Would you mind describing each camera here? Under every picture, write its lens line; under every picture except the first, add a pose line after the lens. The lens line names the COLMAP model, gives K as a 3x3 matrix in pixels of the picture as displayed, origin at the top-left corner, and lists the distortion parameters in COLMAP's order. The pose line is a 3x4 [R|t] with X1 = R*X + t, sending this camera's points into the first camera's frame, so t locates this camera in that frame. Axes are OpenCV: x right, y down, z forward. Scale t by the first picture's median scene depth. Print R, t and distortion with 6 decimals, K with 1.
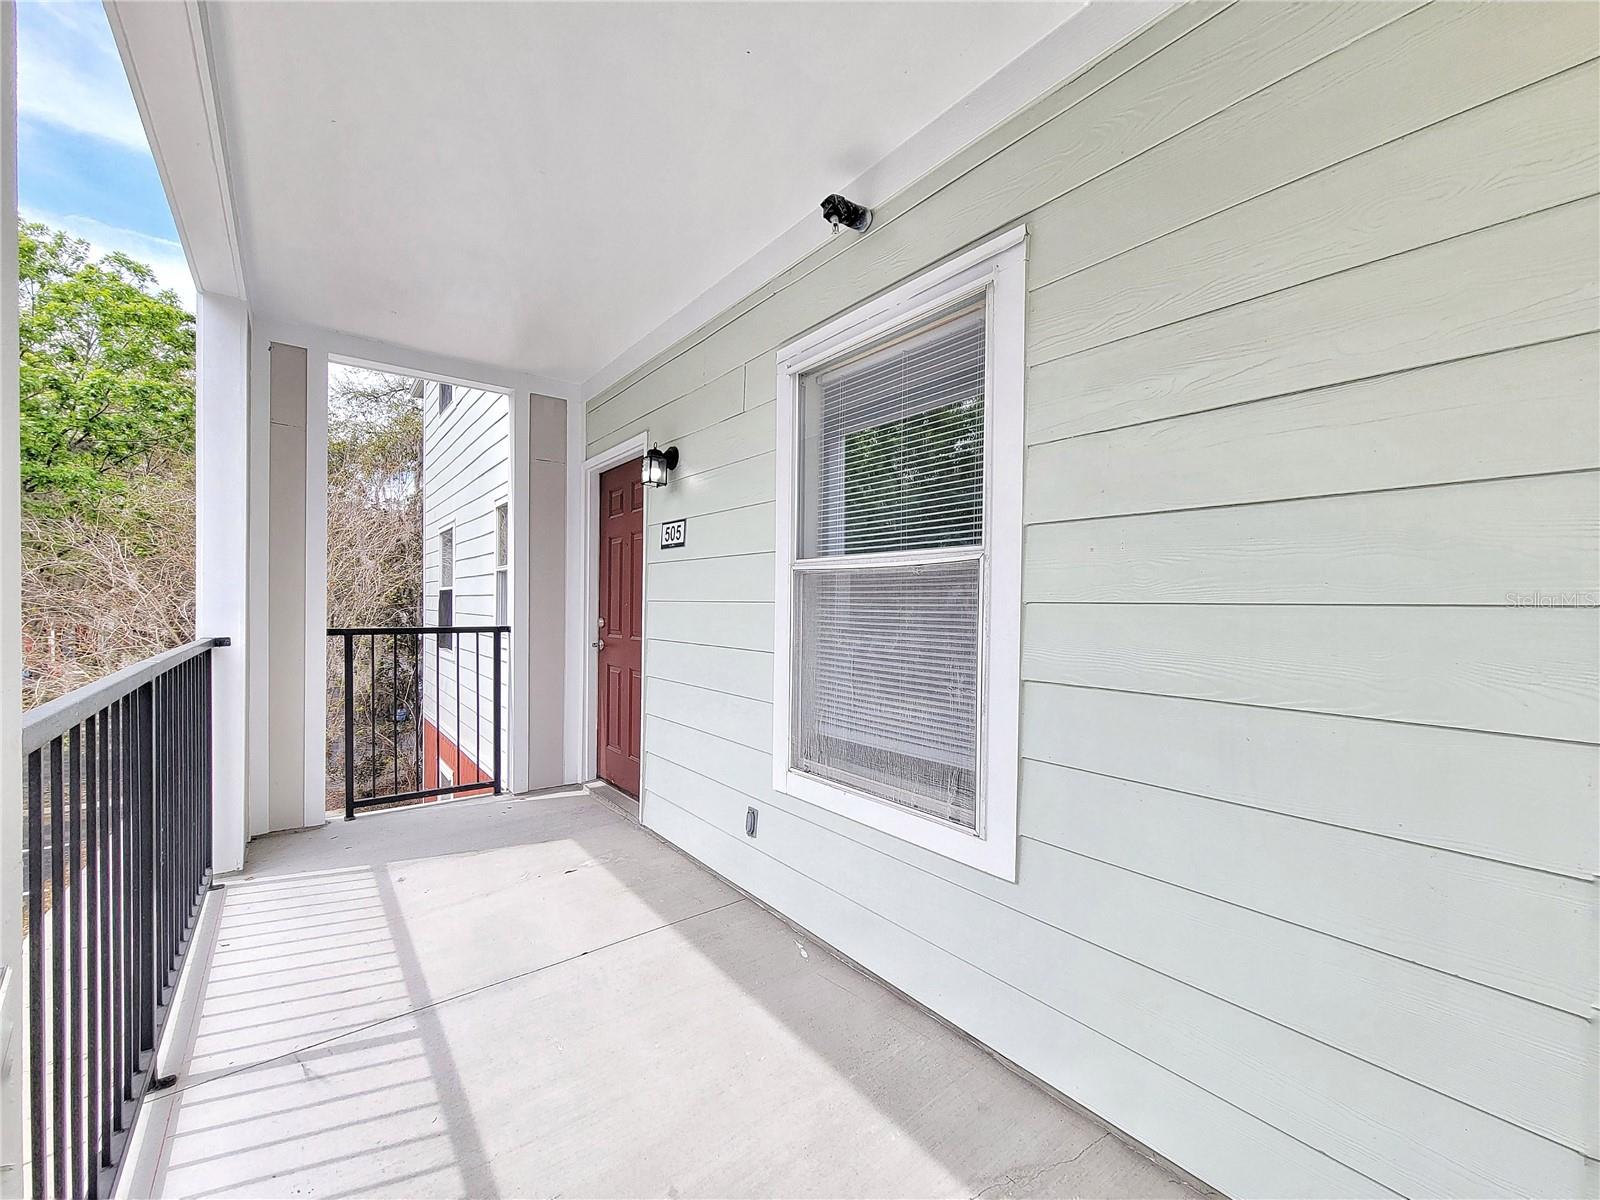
lens RADIAL K [[648.4, 0, 813.0], [0, 648.4, 609.8], [0, 0, 1]] dist [0.000310, 0.000001]
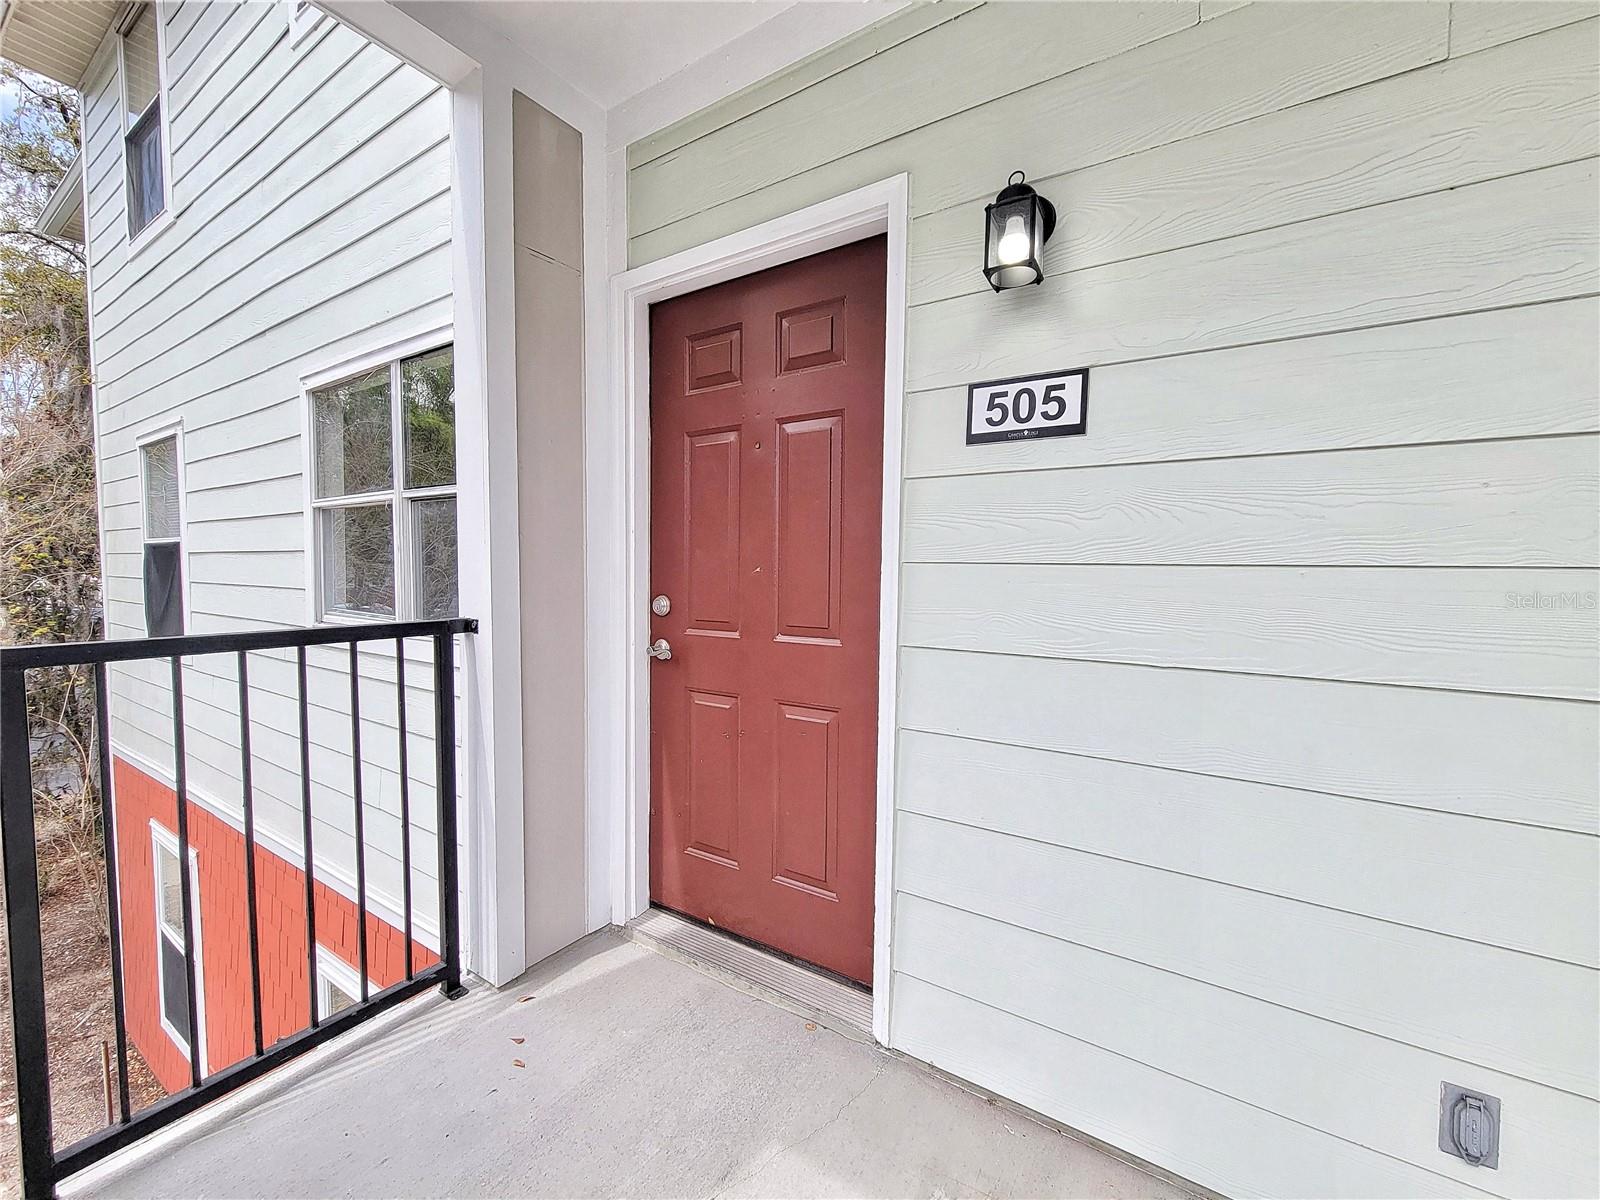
lens RADIAL K [[648.4, 0, 787.6], [0, 648.4, 593.7], [0, 0, 1]] dist [0.000310, 0.000001]
pose [[0.950012, -0.014906, 0.311856, -0.401680], [0.004155, 0.999375, 0.035111, -0.006723], [-0.312185, -0.032060, 0.949480, 0.508193]]
